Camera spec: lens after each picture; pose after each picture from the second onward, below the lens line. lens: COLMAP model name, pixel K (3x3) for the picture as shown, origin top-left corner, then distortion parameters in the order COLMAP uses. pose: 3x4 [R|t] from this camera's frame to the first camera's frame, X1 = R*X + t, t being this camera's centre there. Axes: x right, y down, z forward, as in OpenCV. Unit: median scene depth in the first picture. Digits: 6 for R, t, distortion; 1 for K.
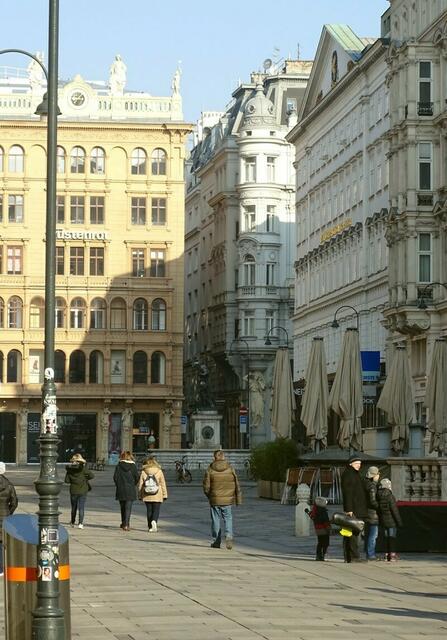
lens RADIAL K [[2275.2, 0, 223.5], [0, 2275.2, 320.0], [0, 0, 1]] dist [0.091380, -0.184110]
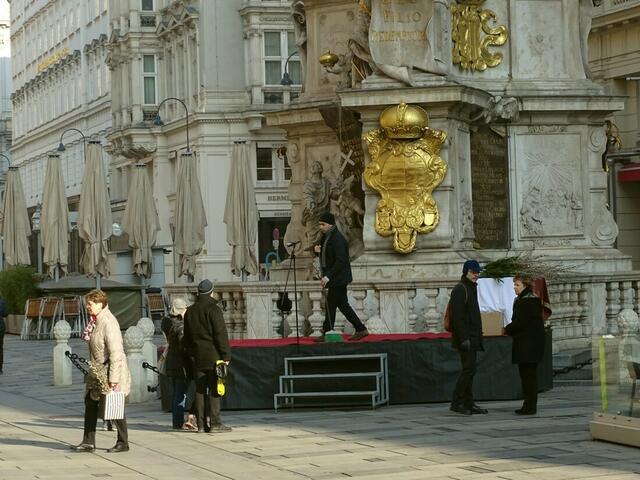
lens RADIAL K [[2041.6, 0, 320.0], [0, 2041.6, 240.0], [0, 0, 1]] dist [-0.029231, -0.059282]
pose [[0.982686, -0.029802, 0.182866, -0.002702], [0.022426, 0.998855, 0.042270, 0.006356], [-0.183917, -0.037437, 0.982229, 0.114974]]
